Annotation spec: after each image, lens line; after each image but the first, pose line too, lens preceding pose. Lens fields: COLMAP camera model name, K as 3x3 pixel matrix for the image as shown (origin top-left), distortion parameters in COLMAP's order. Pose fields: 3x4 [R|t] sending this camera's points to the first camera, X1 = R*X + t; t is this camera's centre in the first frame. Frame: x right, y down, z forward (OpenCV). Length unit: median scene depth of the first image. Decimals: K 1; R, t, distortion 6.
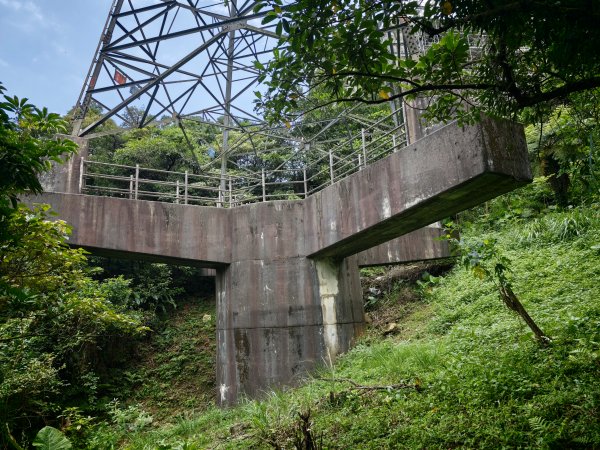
lens RADIAL K [[389.5, 0, 300.7], [0, 389.5, 226.2], [0, 0, 1]] dist [-0.006811, -0.000829]
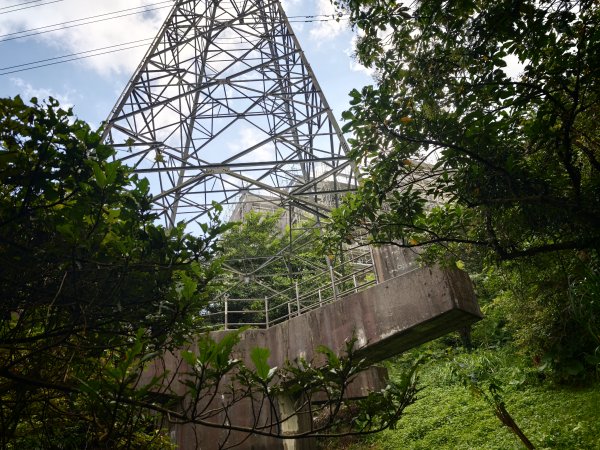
lens RADIAL K [[389.5, 0, 298.9], [0, 389.5, 225.1], [0, 0, 1]] dist [-0.006811, -0.000829]
pose [[0.965777, 0.109029, 0.235346, -0.242628], [-0.020674, 0.936832, -0.349169, 0.040697], [-0.258549, 0.332354, 0.907024, -0.061041]]
